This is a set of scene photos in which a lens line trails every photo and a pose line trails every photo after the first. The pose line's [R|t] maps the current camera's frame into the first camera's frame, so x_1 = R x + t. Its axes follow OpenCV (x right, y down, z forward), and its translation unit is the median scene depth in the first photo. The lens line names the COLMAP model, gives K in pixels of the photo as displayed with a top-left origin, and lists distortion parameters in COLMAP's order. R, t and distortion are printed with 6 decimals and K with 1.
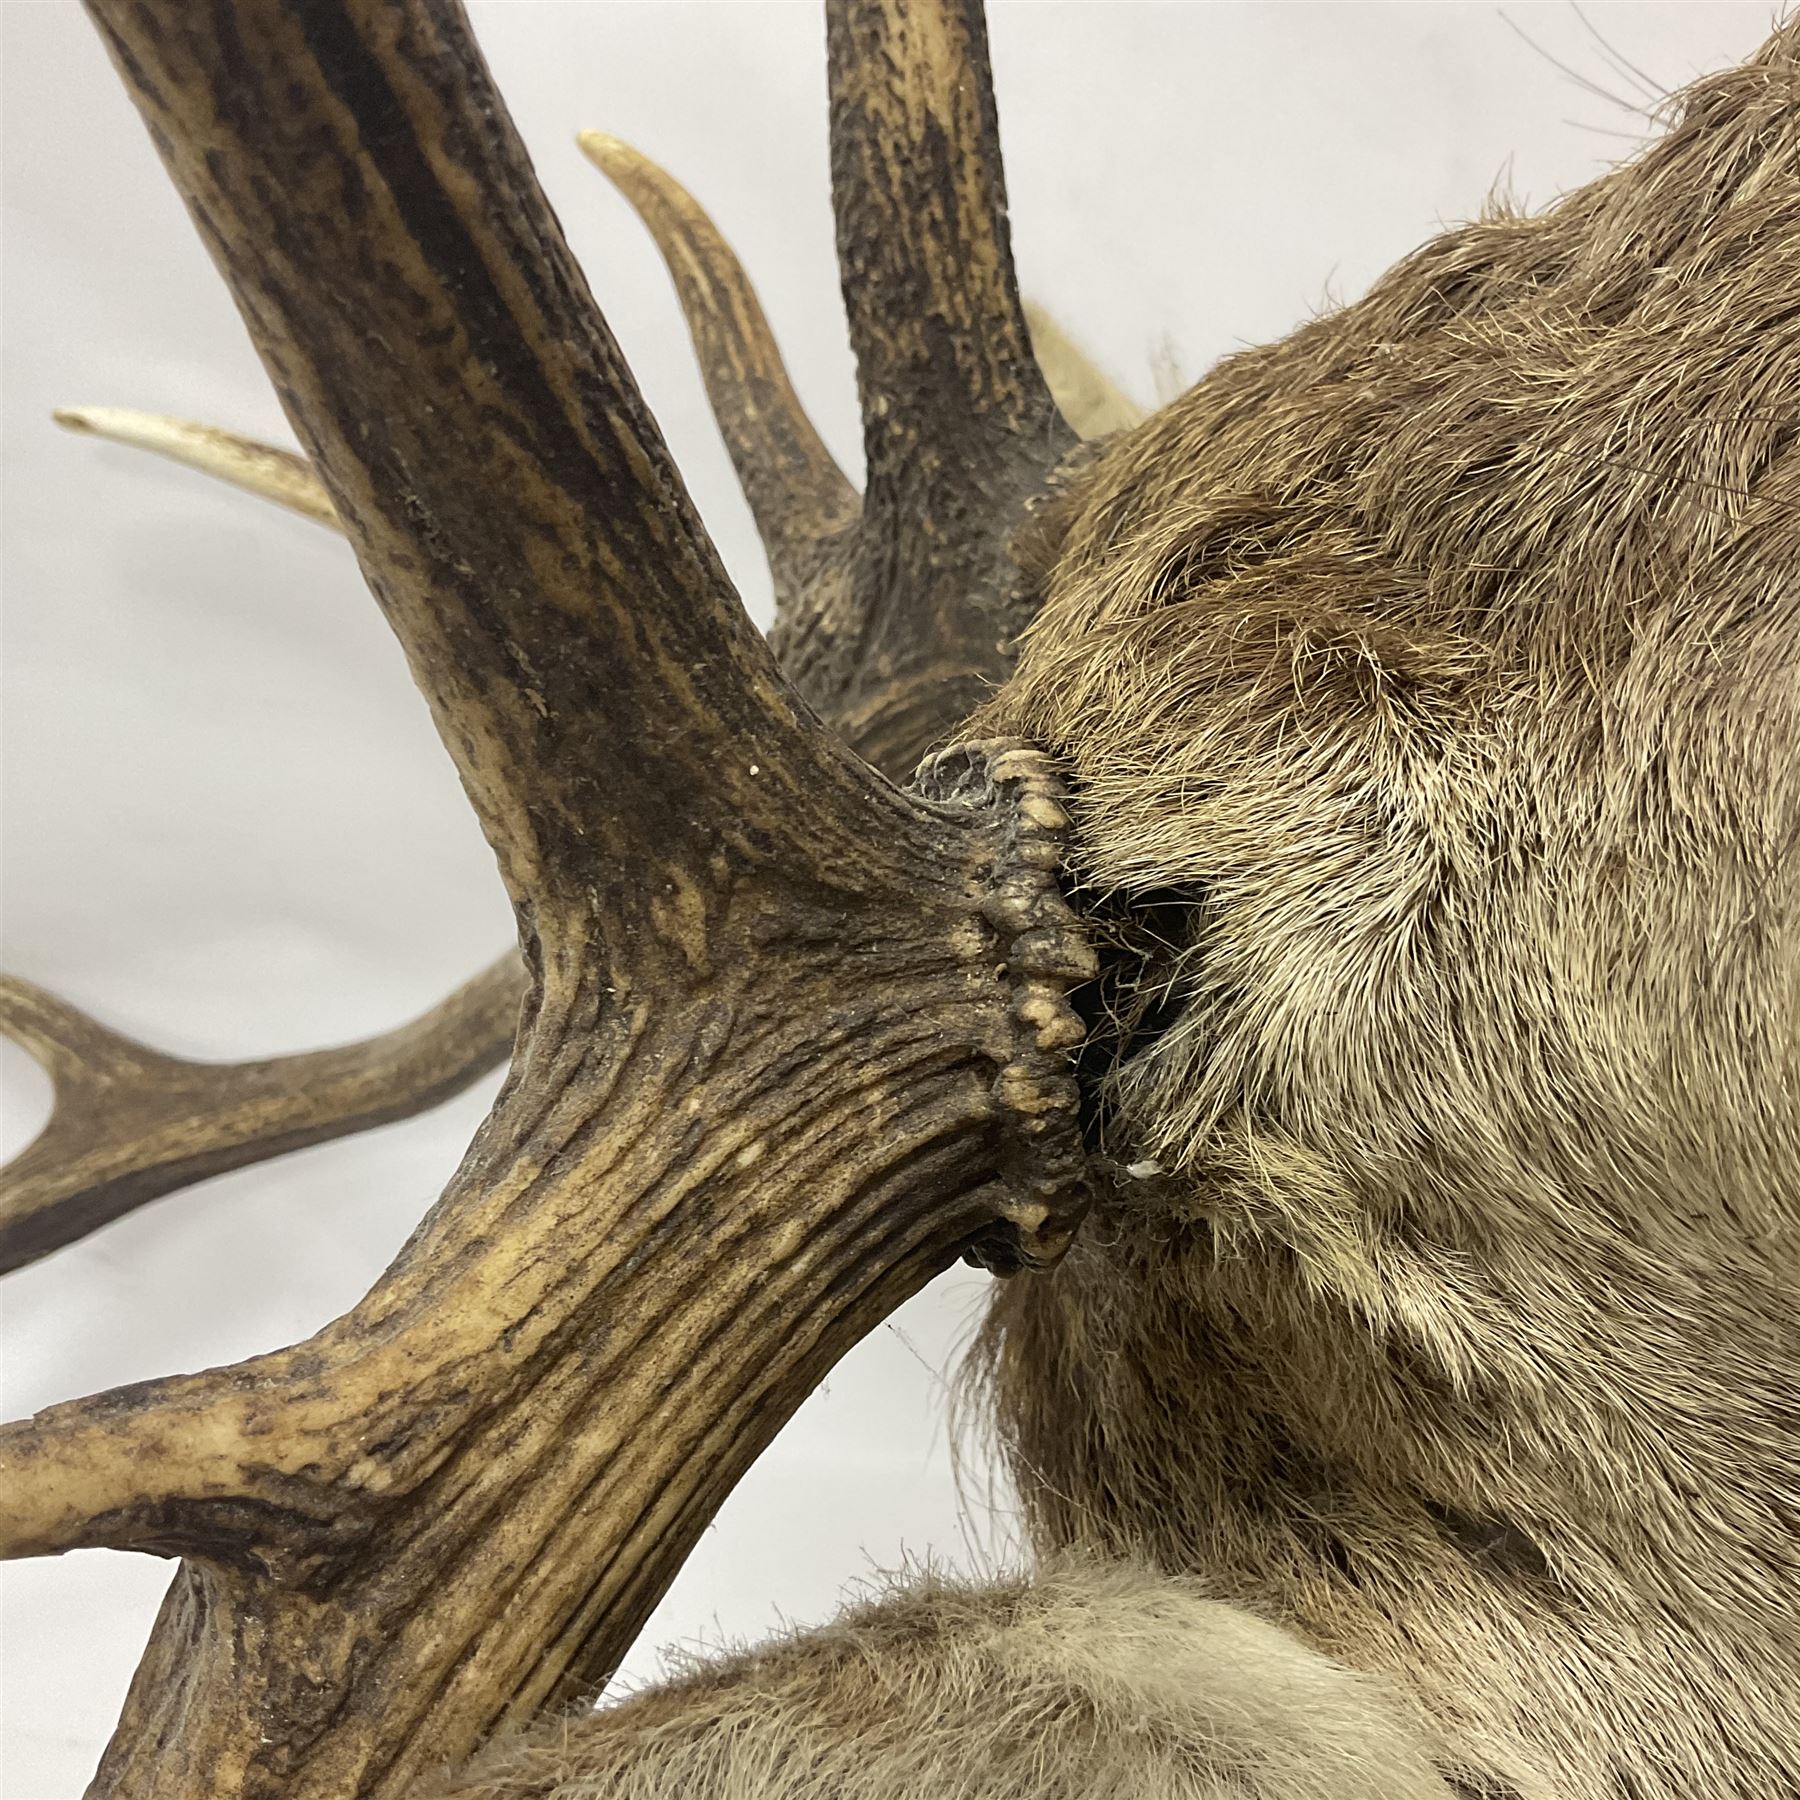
lens RADIAL K [[2002.1, 0, 902.3], [0, 2002.1, 892.8], [0, 0, 1]] dist [0.130529, -0.319195]
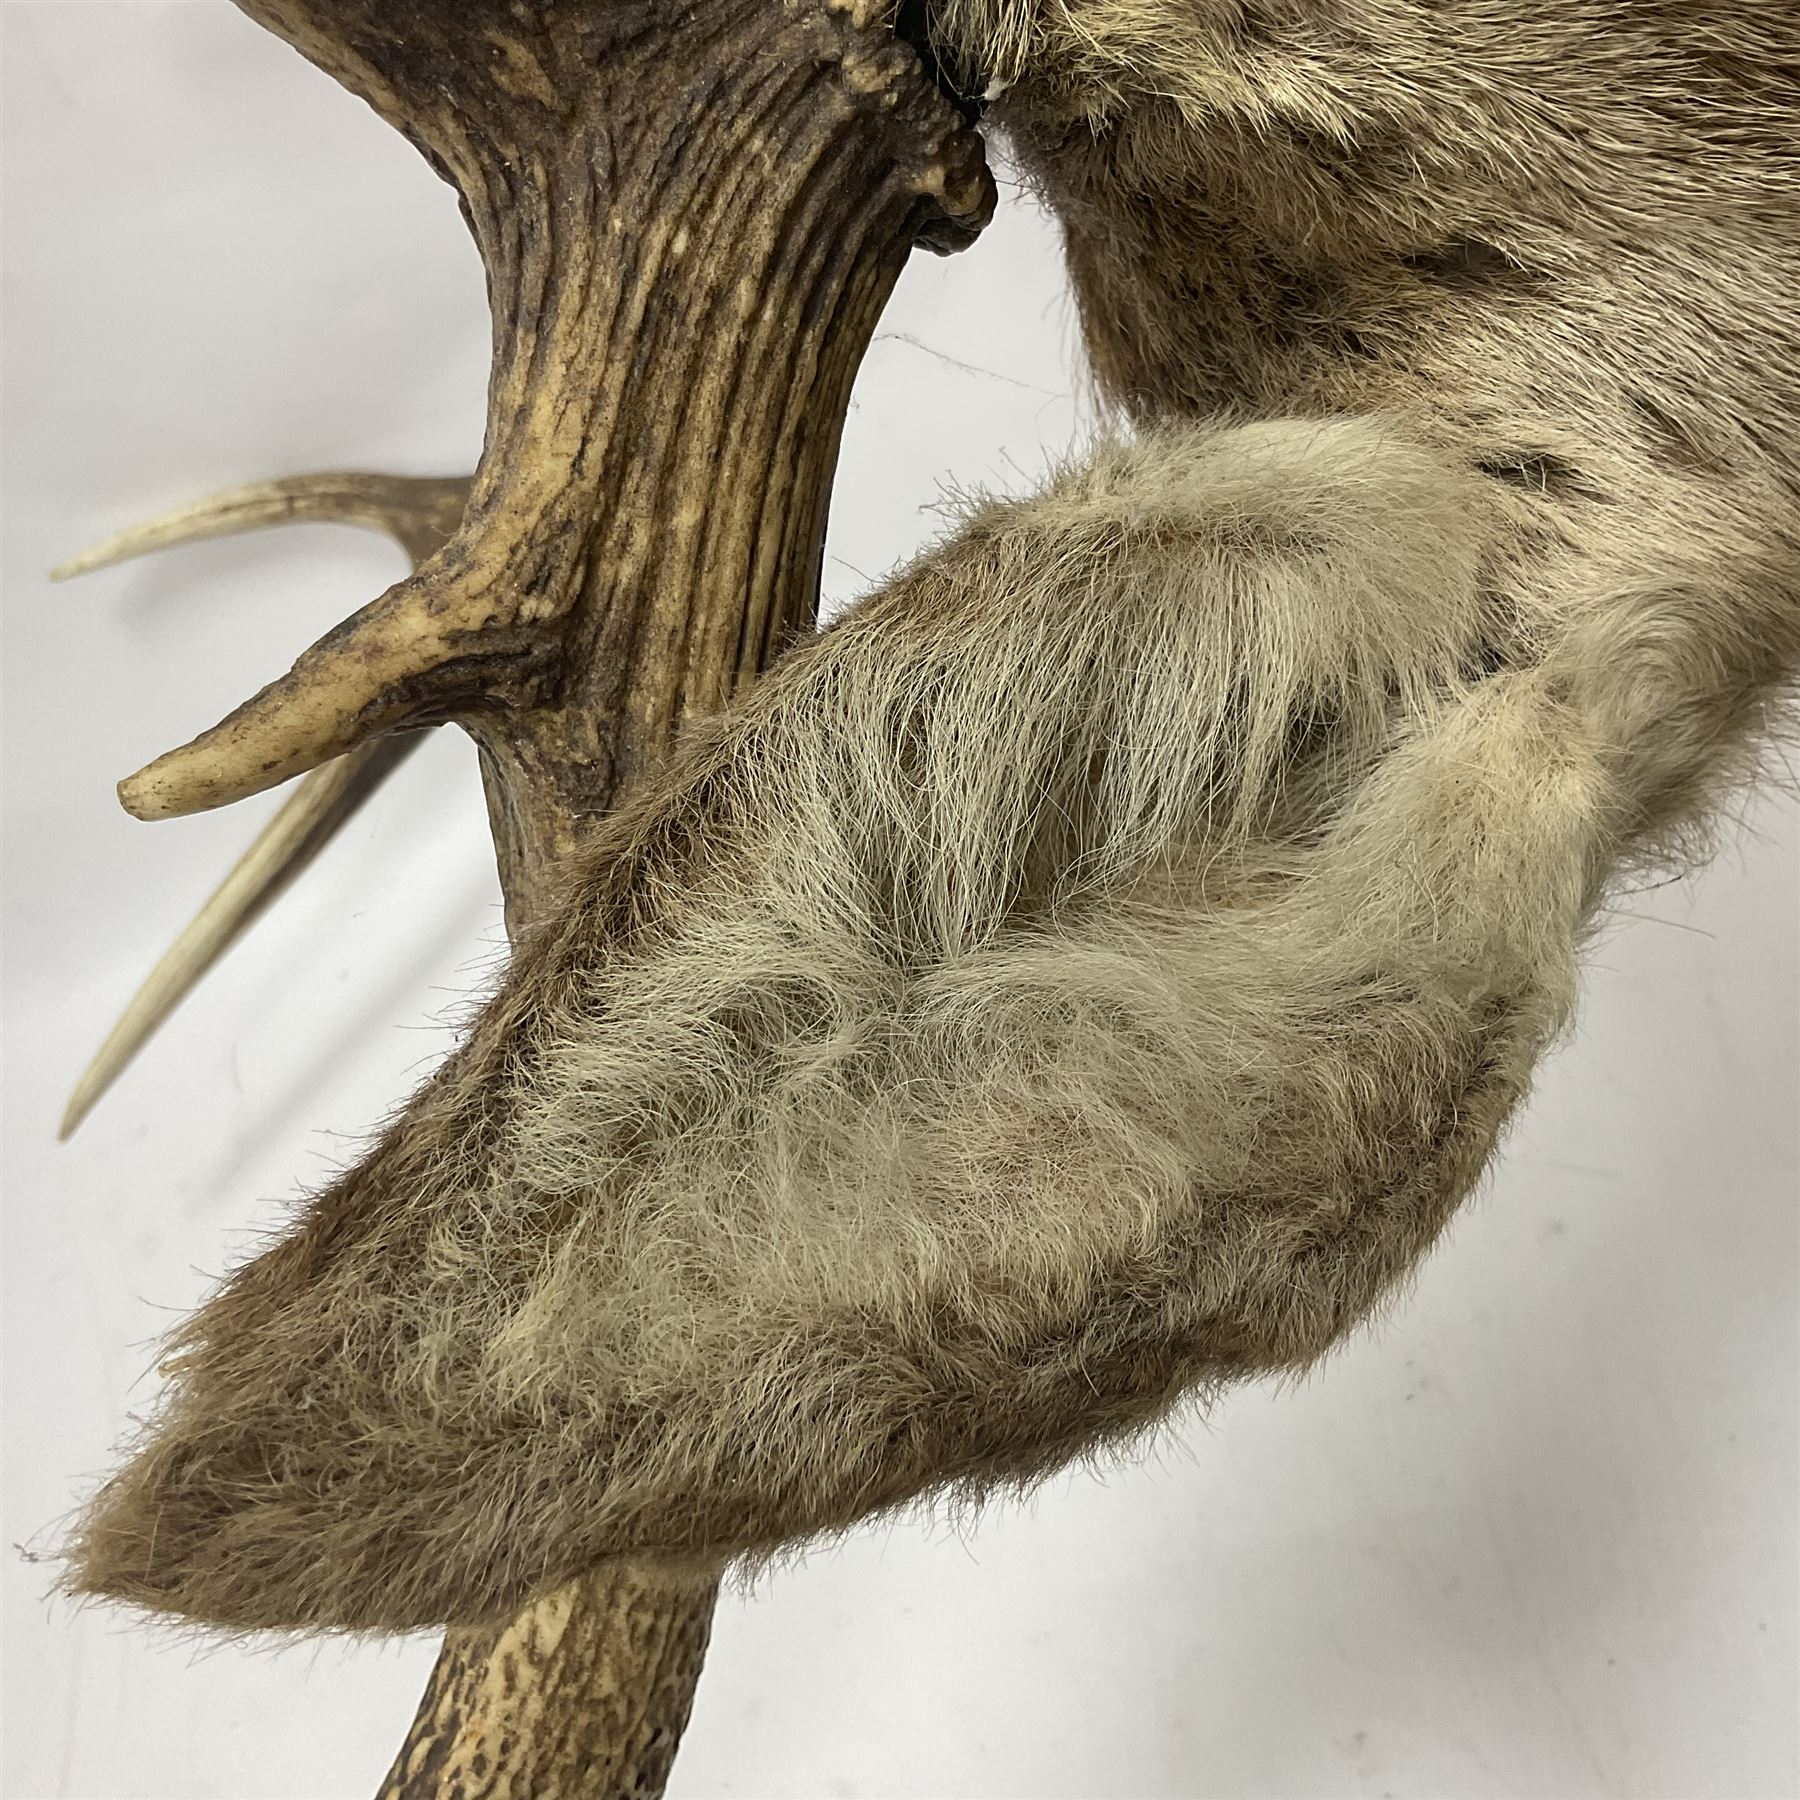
lens RADIAL K [[2002.1, 0, 902.3], [0, 2002.1, 892.8], [0, 0, 1]] dist [0.130529, -0.319195]
pose [[0.884848, -0.378176, -0.272081, 0.212976], [0.452700, 0.835885, 0.310419, 0.138102], [0.110035, -0.397844, 0.910830, -0.205720]]
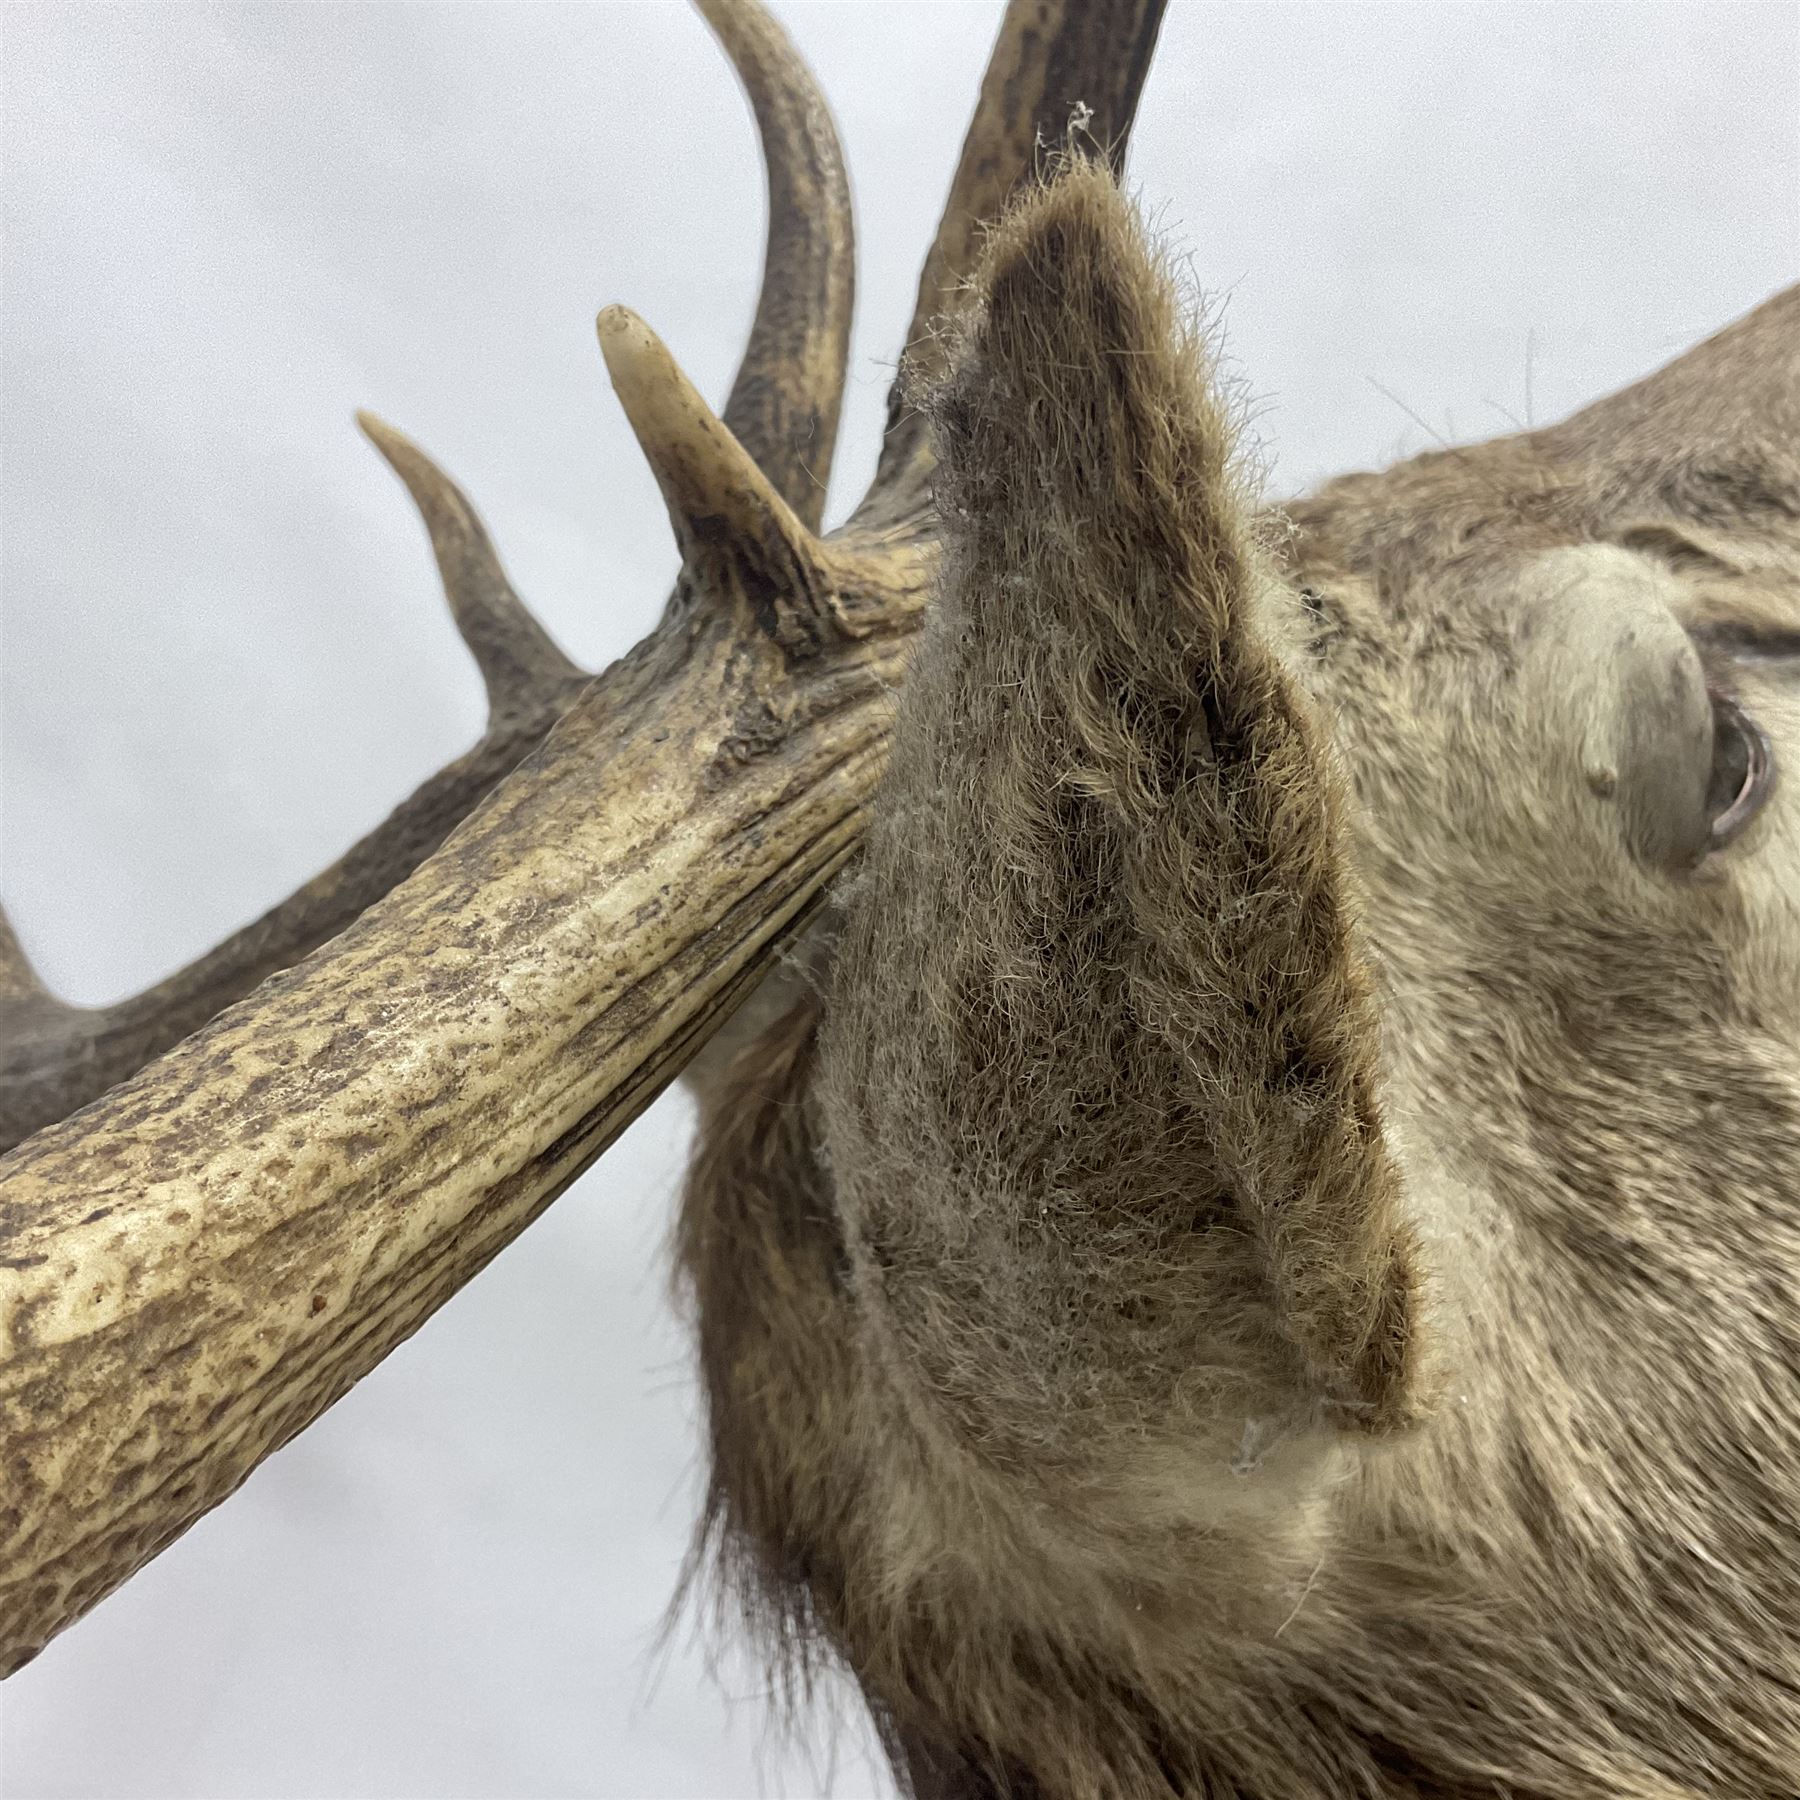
lens RADIAL K [[2002.1, 0, 902.3], [0, 2002.1, 892.8], [0, 0, 1]] dist [0.130529, -0.319195]
pose [[0.806384, 0.386432, 0.447678, -0.750204], [-0.111044, 0.842462, -0.527188, 1.151164], [-0.580874, 0.375404, 0.722258, 0.007106]]
